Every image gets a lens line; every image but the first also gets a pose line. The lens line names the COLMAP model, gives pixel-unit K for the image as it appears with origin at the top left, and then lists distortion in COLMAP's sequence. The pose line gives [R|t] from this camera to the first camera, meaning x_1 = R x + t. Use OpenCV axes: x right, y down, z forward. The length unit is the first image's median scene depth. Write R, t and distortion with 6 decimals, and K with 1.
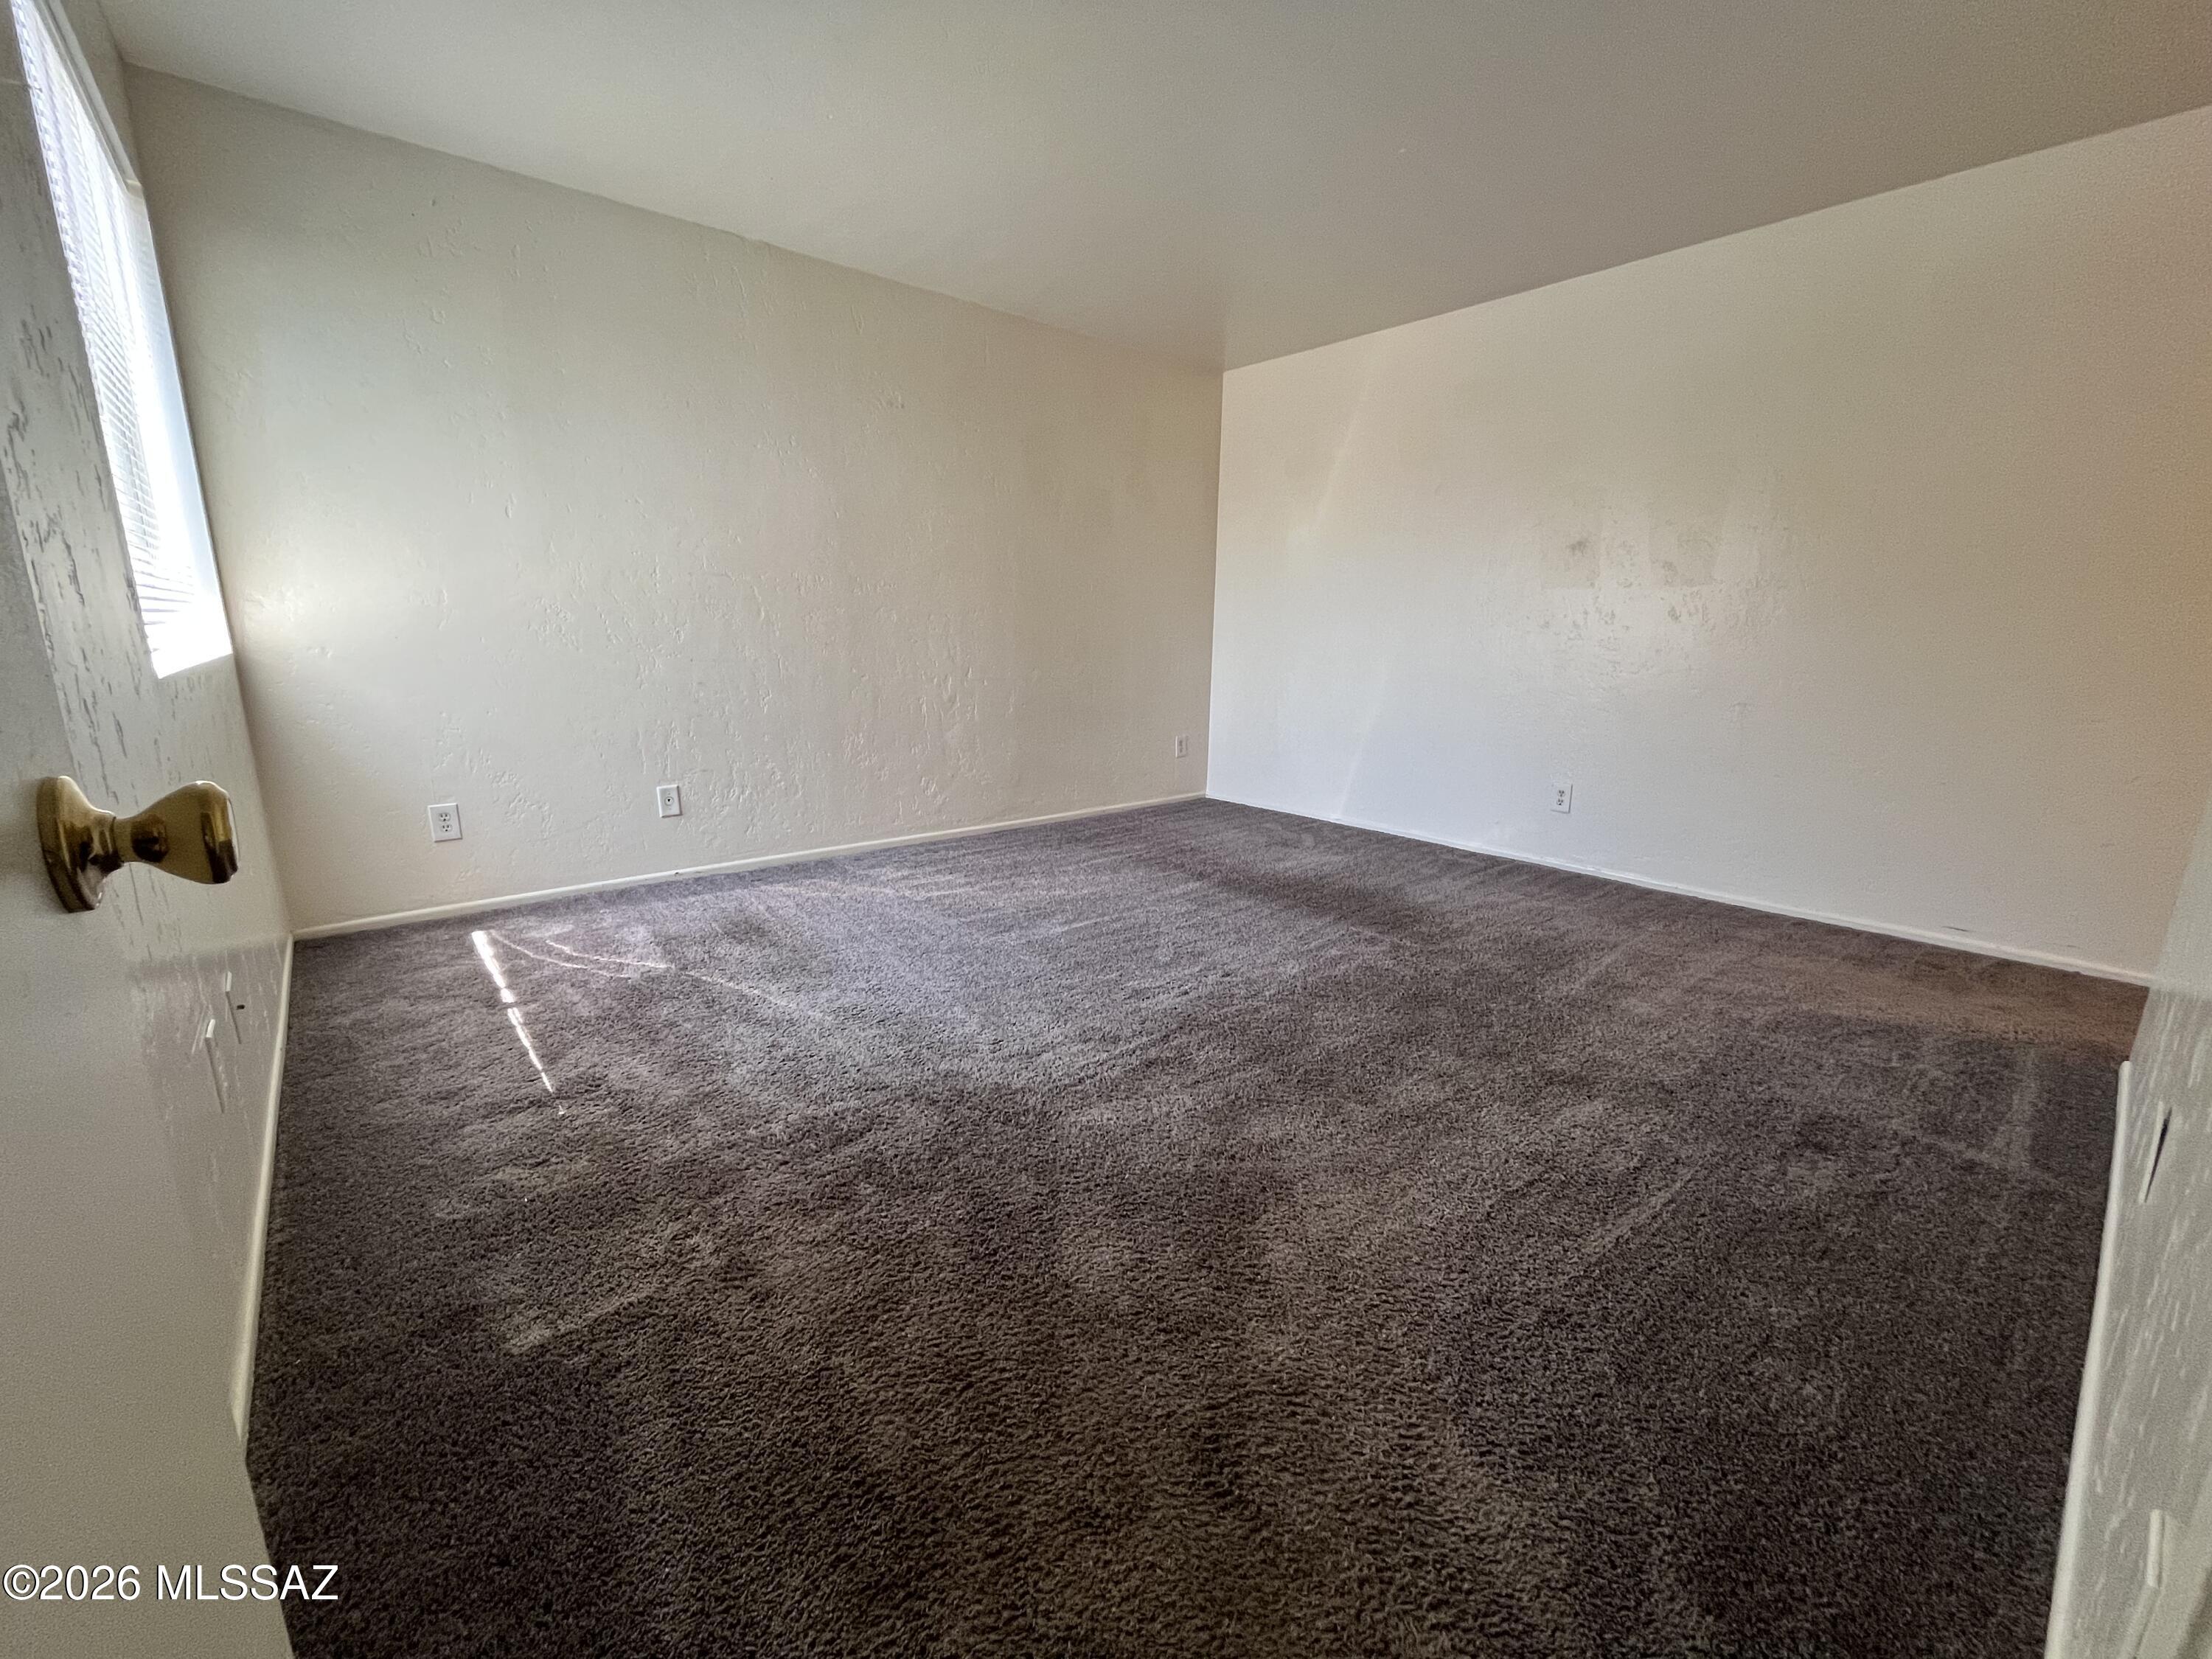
lens RADIAL K [[896.2, 0, 1100.8], [0, 896.2, 821.9], [0, 0, 1]] dist [0.003492, 0.000137]
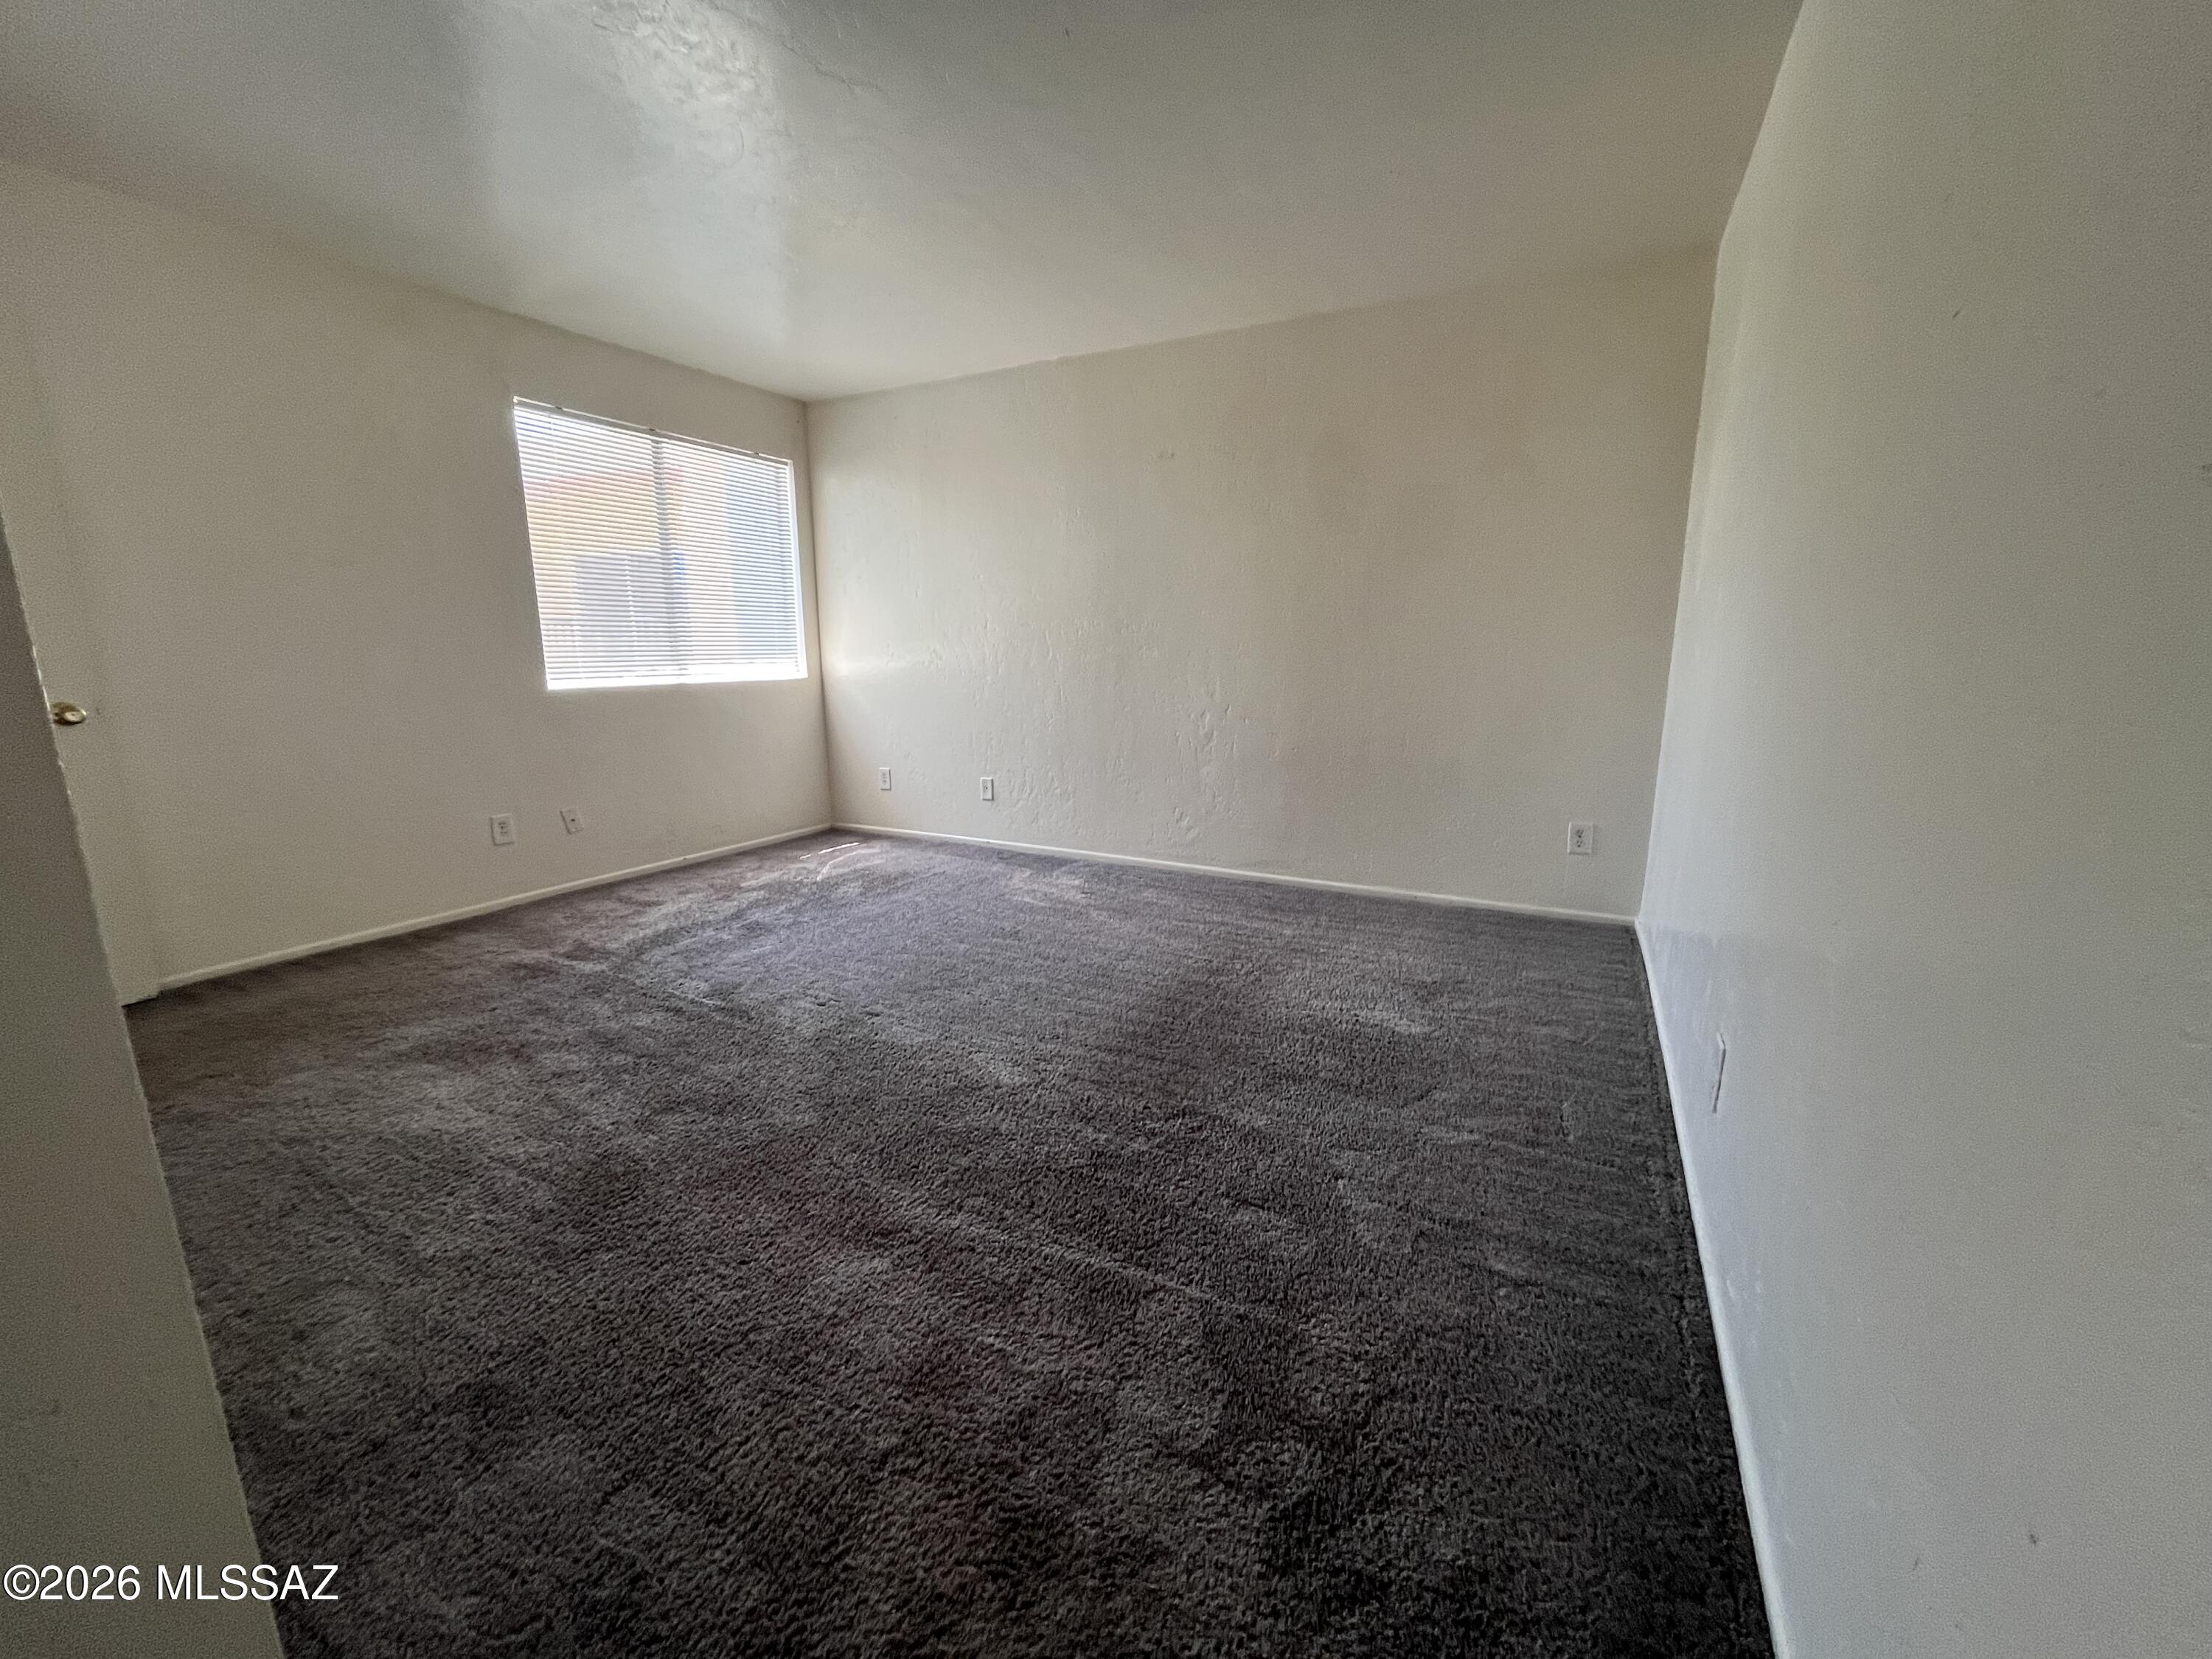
lens RADIAL K [[896.2, 0, 1105.5], [0, 896.2, 835.8], [0, 0, 1]] dist [0.003492, 0.000137]
pose [[0.381089, 0.176689, -0.907498, 0.734401], [-0.192507, 0.975219, 0.109034, -0.118988], [0.904274, 0.133148, 0.405659, 0.527815]]
